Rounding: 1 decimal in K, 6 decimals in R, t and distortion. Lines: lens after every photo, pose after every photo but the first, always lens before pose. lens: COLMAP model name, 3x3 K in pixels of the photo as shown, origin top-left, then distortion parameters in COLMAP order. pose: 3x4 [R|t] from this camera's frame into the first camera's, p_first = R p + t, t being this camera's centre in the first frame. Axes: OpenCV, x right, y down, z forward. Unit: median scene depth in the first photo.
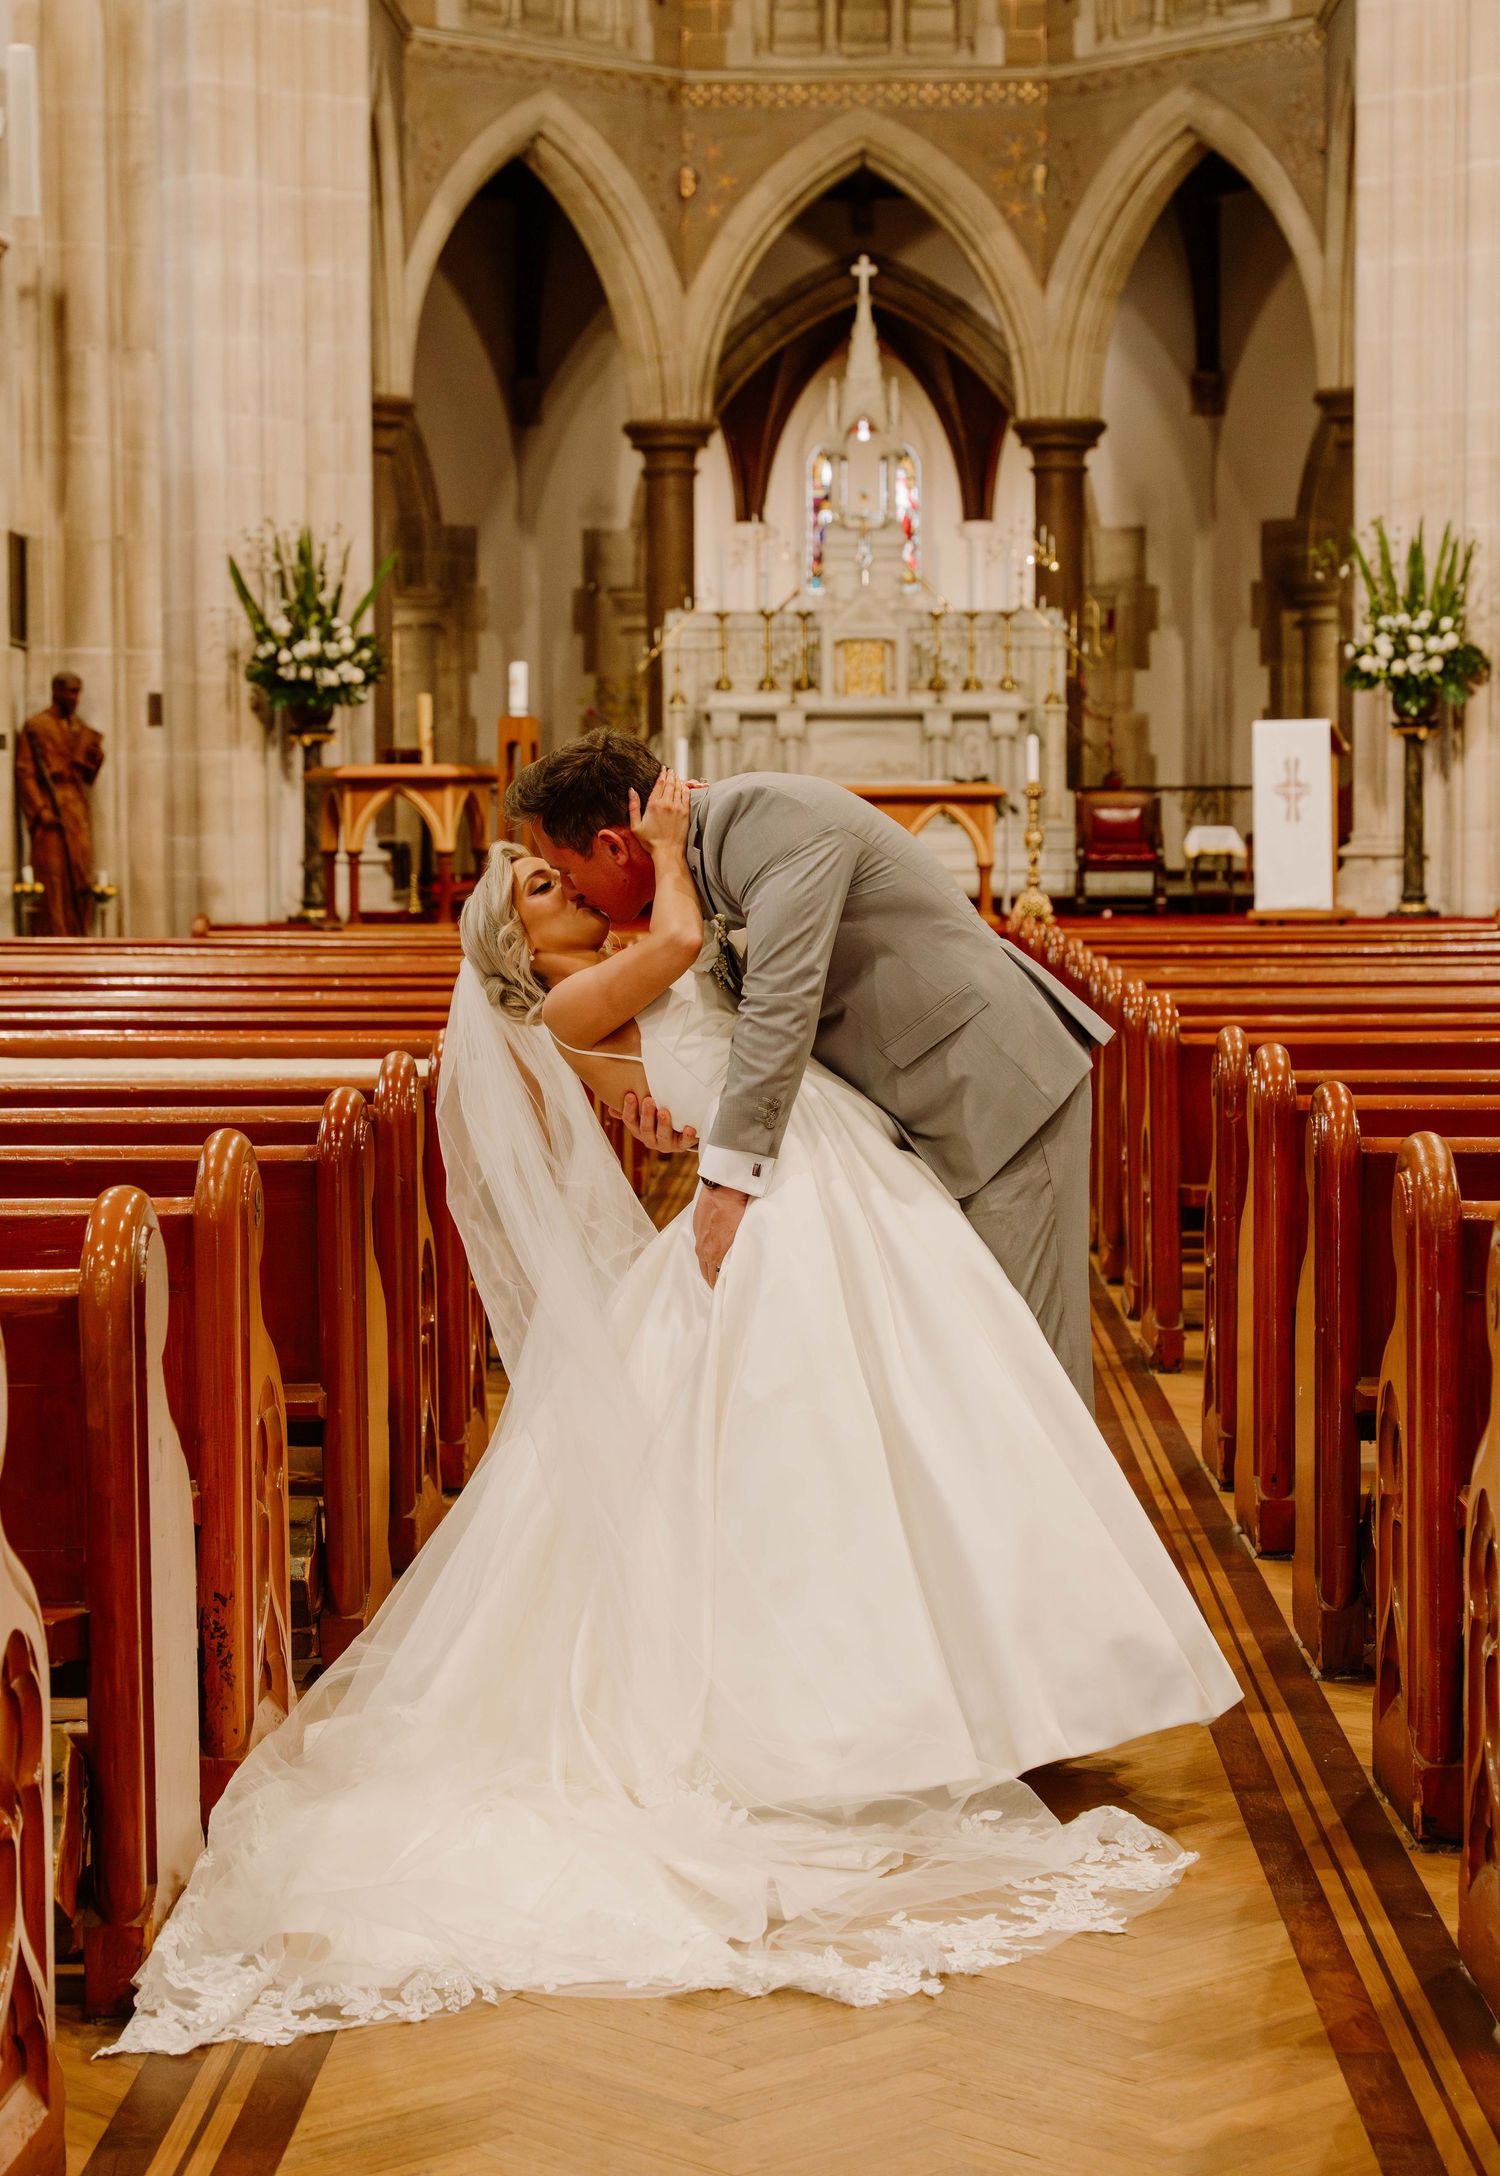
lens RADIAL K [[6476.5, 0, 754.7], [0, 6476.5, 1312.3], [0, 0, 1]] dist [0.154467, 0.001082]
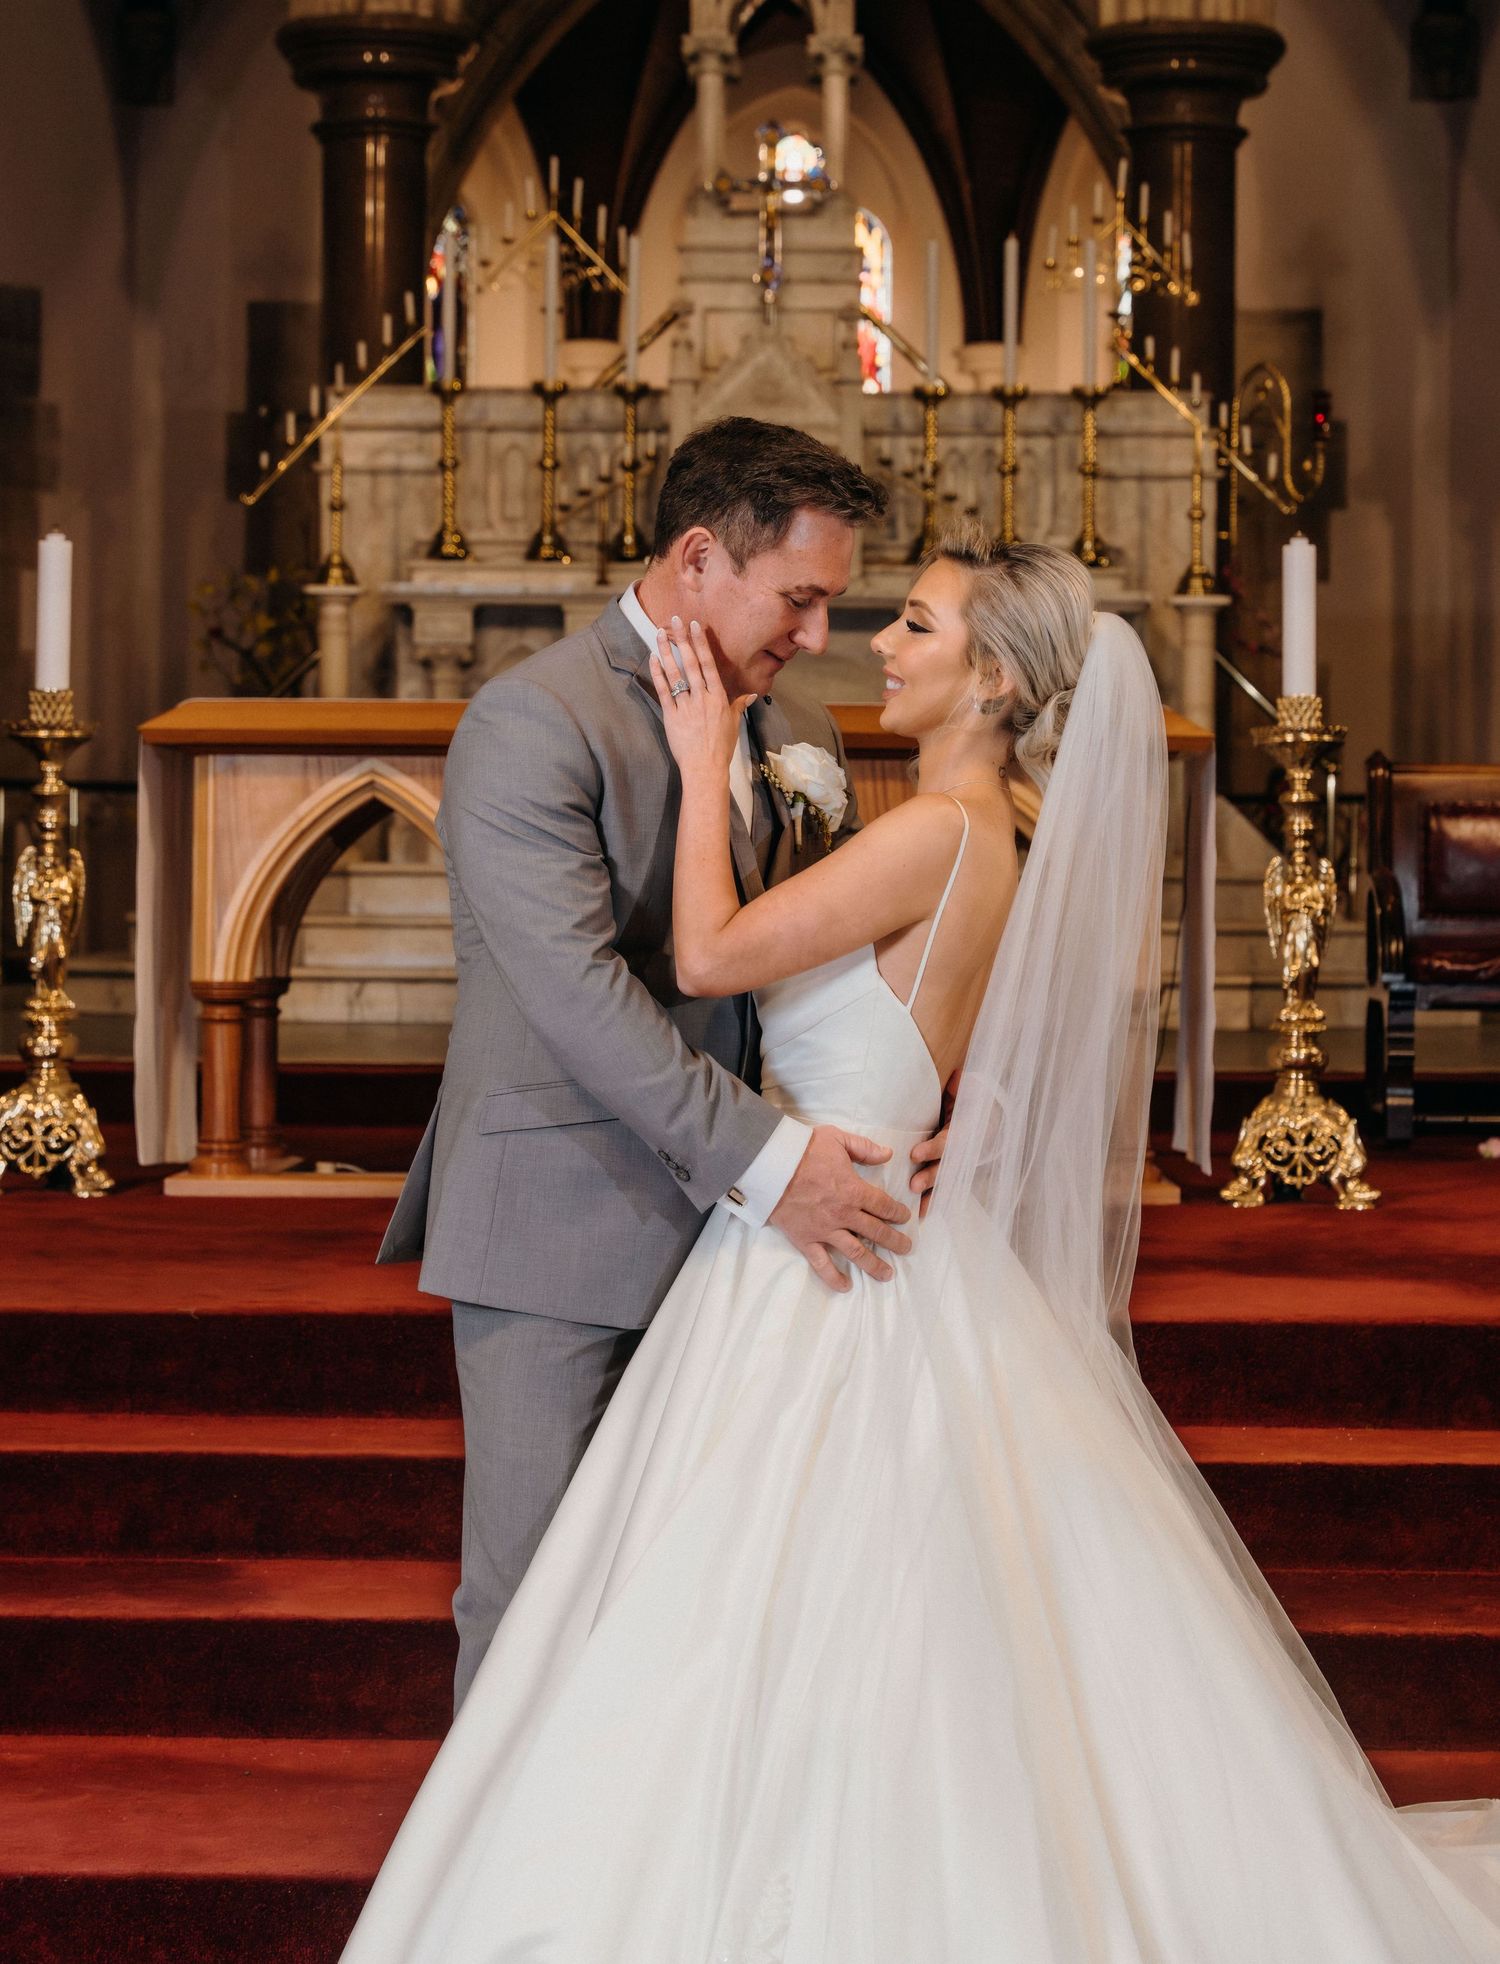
lens RADIAL K [[4075.3, 0, 747.7], [0, 4075.3, 806.9], [0, 0, 1]] dist [0.027793, -0.018220]
pose [[0.999904, 0.013175, -0.004177, 0.017197], [-0.013512, 0.995399, -0.094862, -0.053103], [0.002908, 0.094910, 0.995482, 0.728709]]
